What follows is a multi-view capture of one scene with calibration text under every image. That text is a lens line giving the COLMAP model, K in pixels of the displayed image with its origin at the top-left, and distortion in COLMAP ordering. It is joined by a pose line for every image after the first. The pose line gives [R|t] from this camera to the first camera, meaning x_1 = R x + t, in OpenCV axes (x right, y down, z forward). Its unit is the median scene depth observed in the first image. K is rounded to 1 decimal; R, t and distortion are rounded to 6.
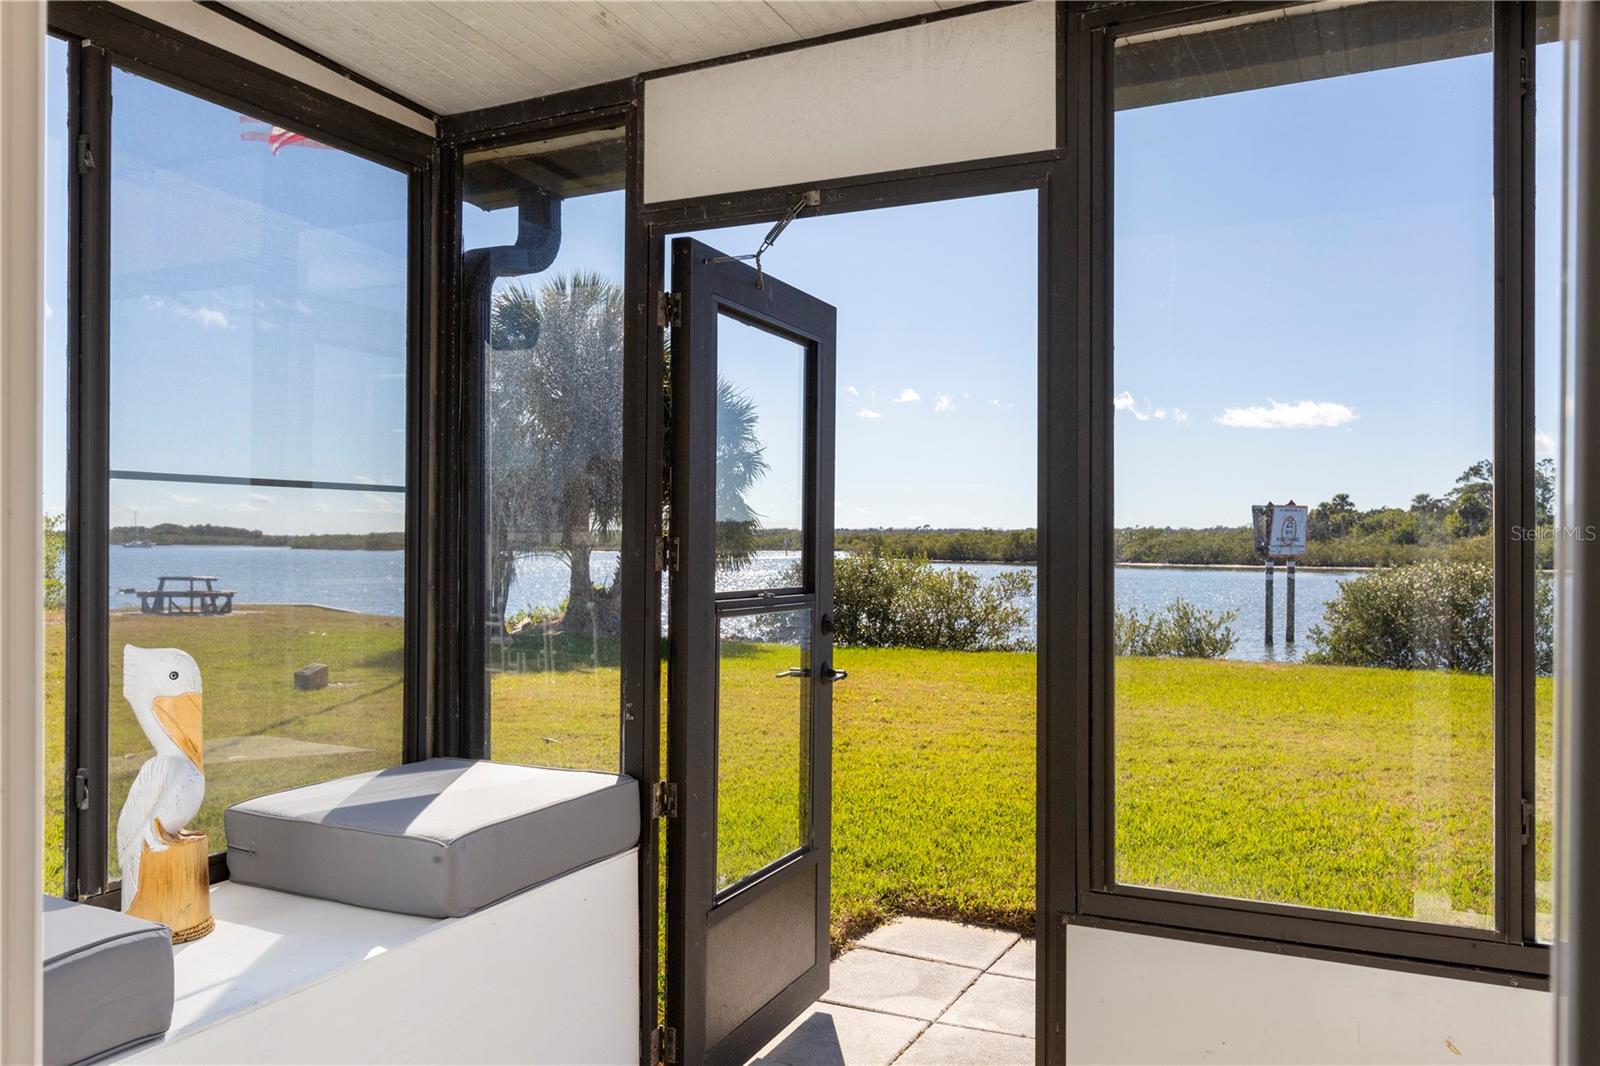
lens RADIAL K [[1220.2, 0, 800.0], [0, 1220.2, 533.0], [0, 0, 1]] dist [0.006965, -0.008756]
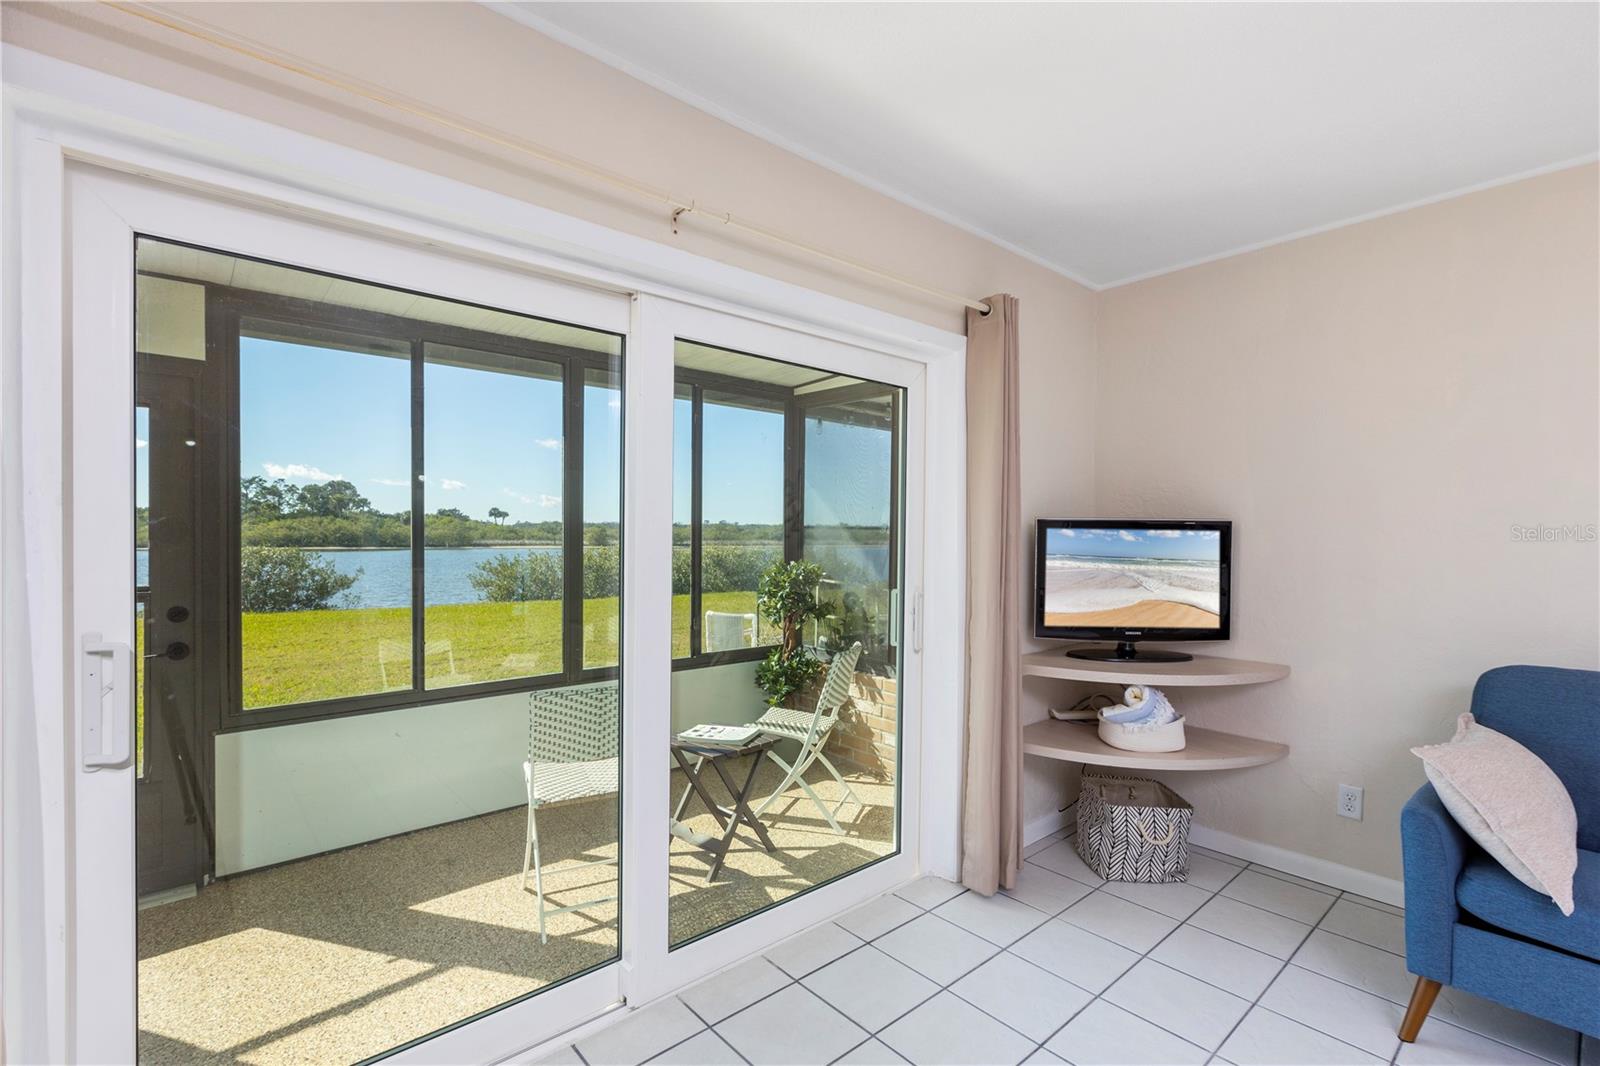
lens RADIAL K [[719.9, 0, 801.9], [0, 719.9, 546.7], [0, 0, 1]] dist [0.000473, 0.000124]
pose [[0.384161, -0.015610, 0.923134, -0.393217], [-0.012324, 0.999681, 0.022033, -0.031132], [-0.923184, -0.019841, 0.383846, -0.293009]]
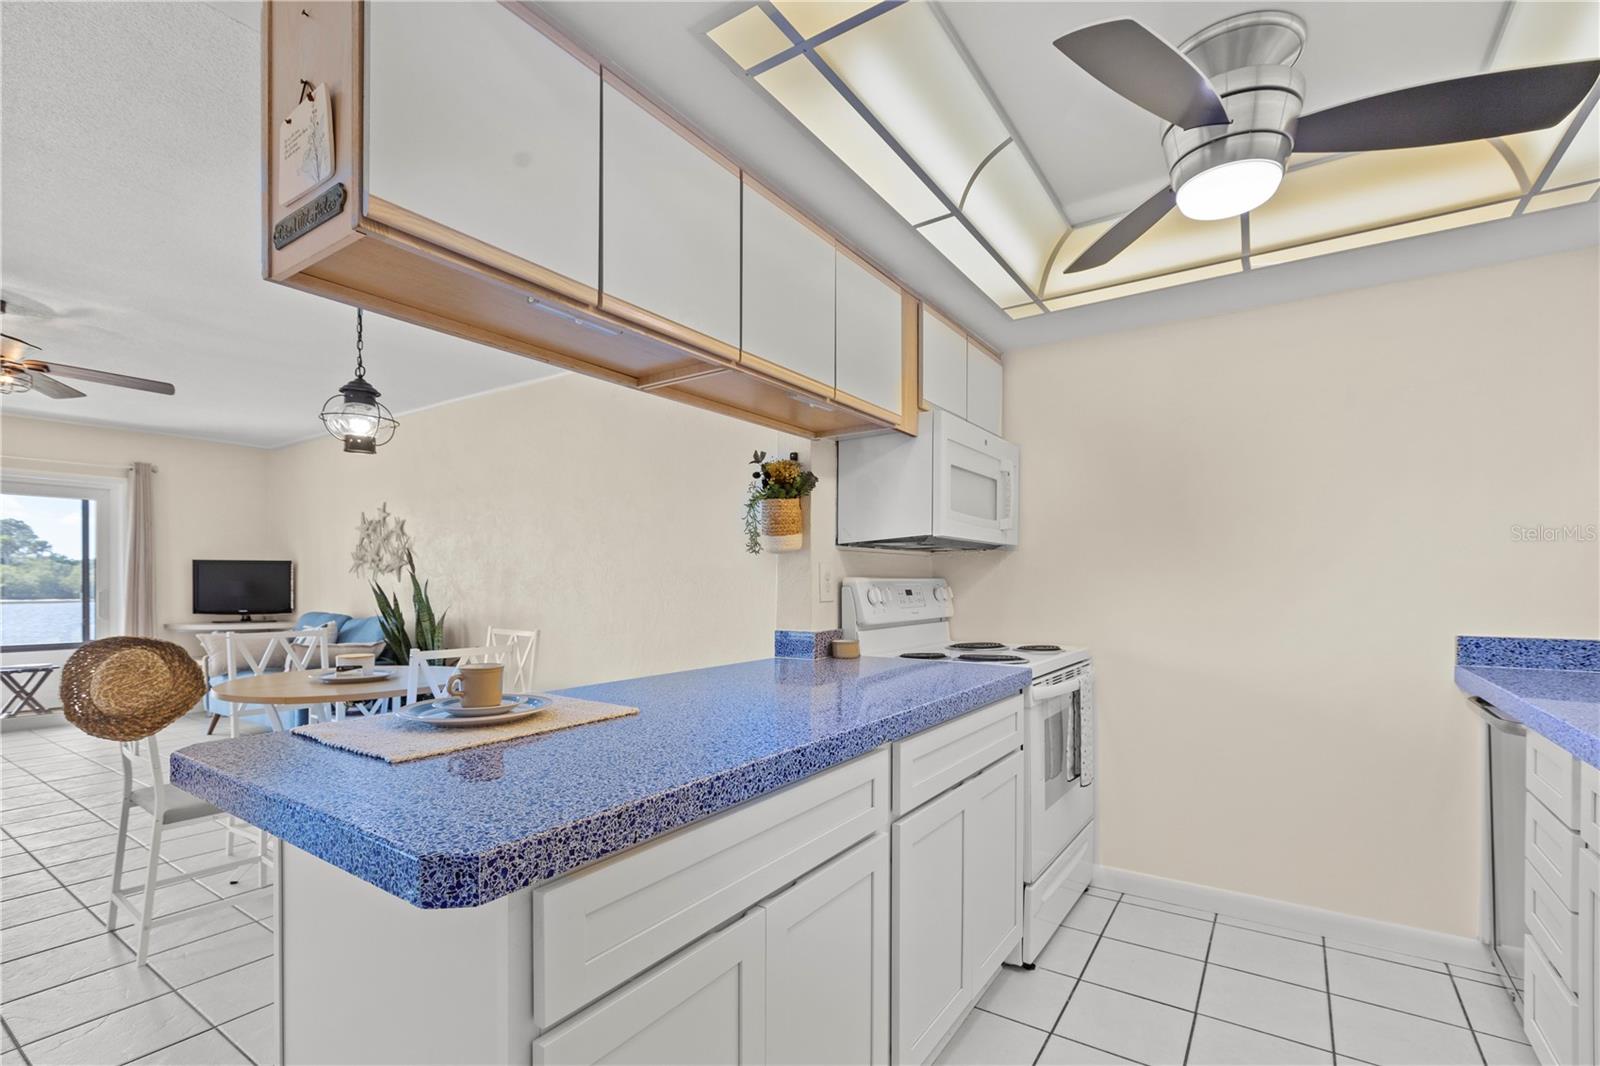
lens RADIAL K [[725.2, 0, 801.5], [0, 725.2, 586.5], [0, 0, 1]] dist [0.001545, 0.000247]
pose [[0.139137, -0.009339, 0.990229, -1.207588], [-0.006479, 0.999926, 0.010341, -0.005416], [-0.990252, -0.007854, 0.139066, -2.222077]]
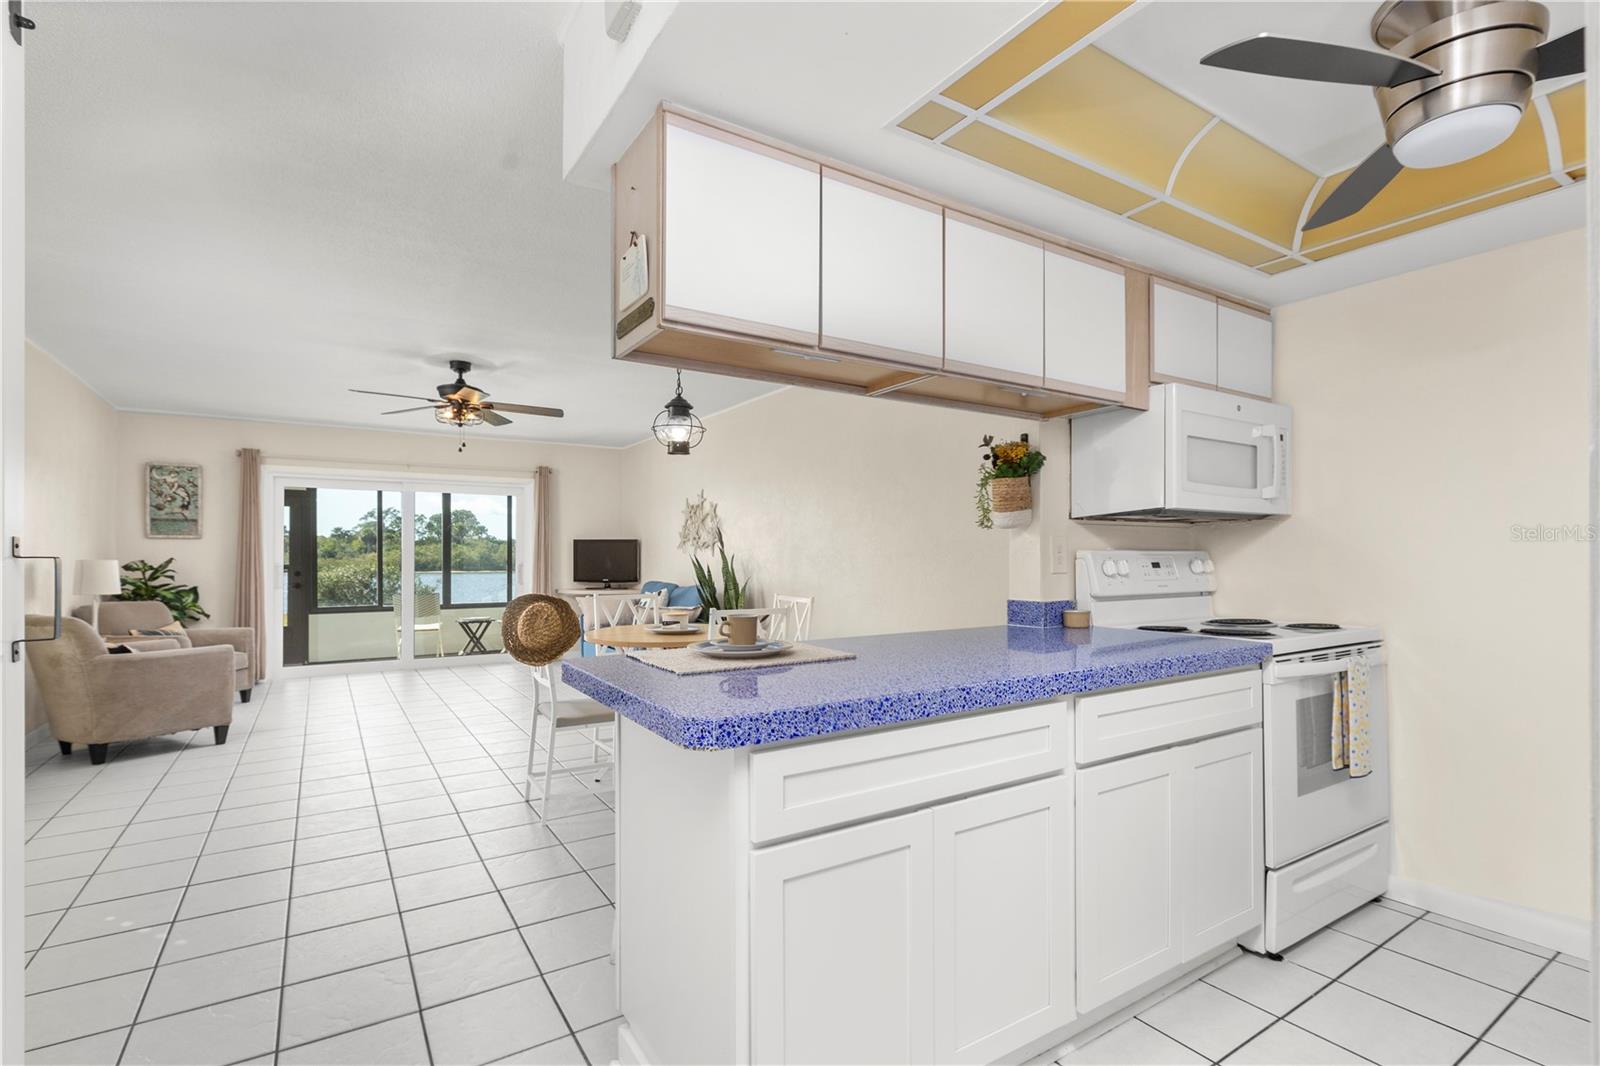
lens RADIAL K [[738.5, 0, 800.8], [0, 738.5, 554.3], [0, 0, 1]] dist [0.000975, 0.000088]
pose [[0.513176, -0.001327, 0.858282, -1.296552], [-0.002312, 0.999993, 0.002929, -0.004482], [-0.858280, -0.003488, 0.513170, -2.320536]]
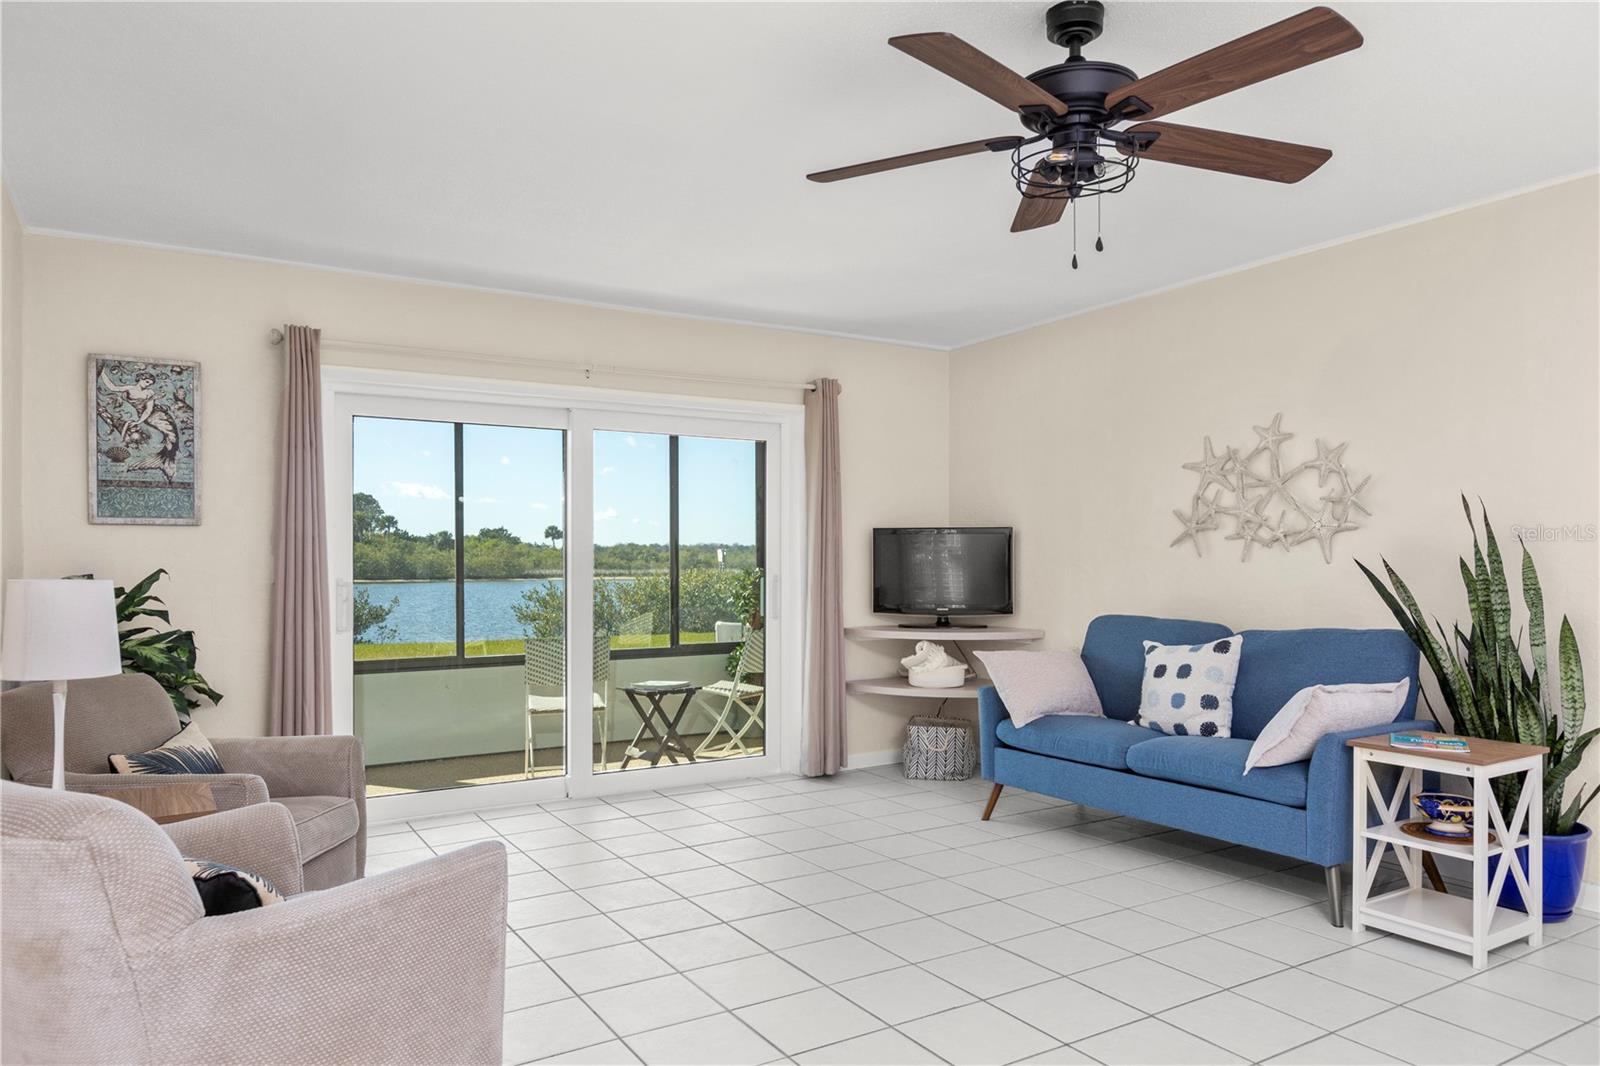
lens RADIAL K [[1048.3, 0, 798.2], [0, 1048.3, 558.6], [0, 0, 1]] dist [0.003535, 0.000498]
pose [[0.538172, -0.004702, 0.842822, -1.085487], [-0.000572, 0.999982, 0.005945, -0.004956], [-0.842835, -0.003682, 0.538160, -1.122507]]
